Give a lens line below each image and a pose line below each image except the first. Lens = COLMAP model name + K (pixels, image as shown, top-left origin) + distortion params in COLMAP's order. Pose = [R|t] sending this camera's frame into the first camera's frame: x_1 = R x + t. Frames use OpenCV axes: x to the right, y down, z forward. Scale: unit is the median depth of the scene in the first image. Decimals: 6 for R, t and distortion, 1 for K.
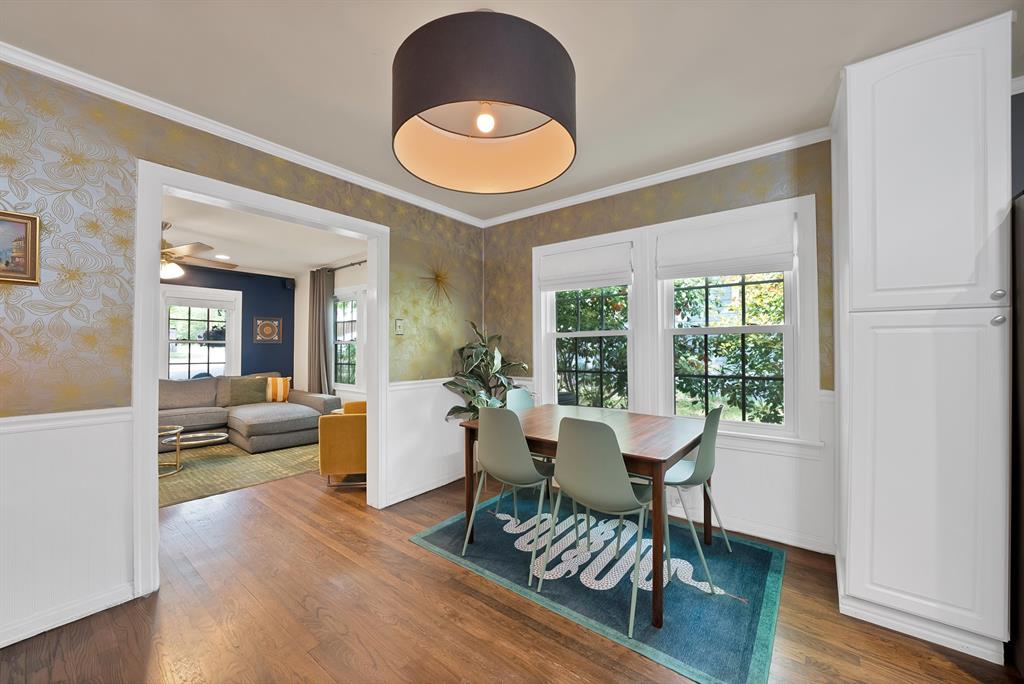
lens RADIAL K [[384.8, 0, 516.7], [0, 384.8, 346.1], [0, 0, 1]] dist [-0.014859, 0.000241]
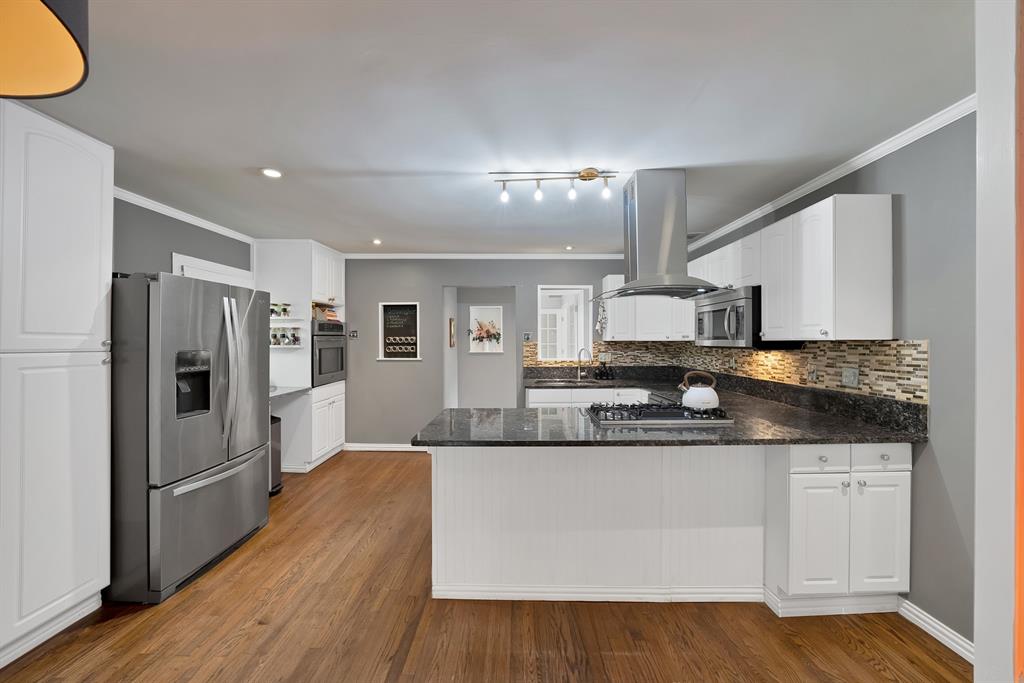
lens RADIAL K [[380.7, 0, 509.2], [0, 380.7, 342.5], [0, 0, 1]] dist [-0.015089, 0.000086]
pose [[-0.585607, -0.000076, 0.810595, -0.494414], [-0.004432, 0.999985, -0.003109, -0.093277], [-0.810583, -0.005414, -0.585599, 0.392656]]
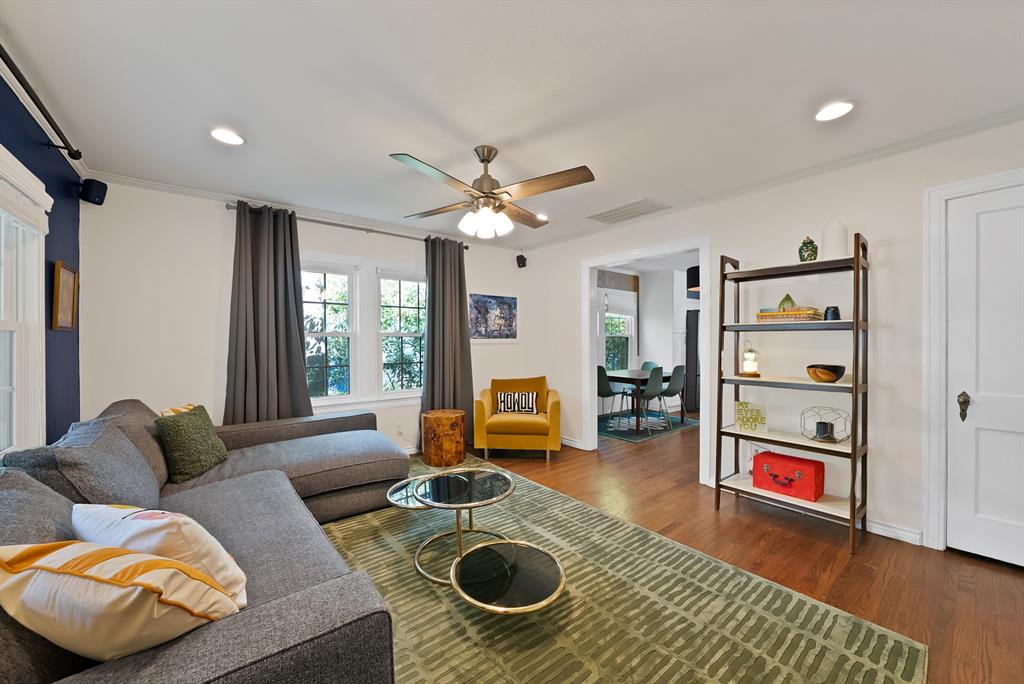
lens RADIAL K [[380.7, 0, 509.2], [0, 380.7, 343.0], [0, 0, 1]] dist [-0.015089, 0.000086]
pose [[0.244387, -0.004471, 0.969667, -2.601676], [-0.007409, 0.999952, 0.006478, -0.003866], [-0.969649, -0.008767, 0.244343, 1.306480]]
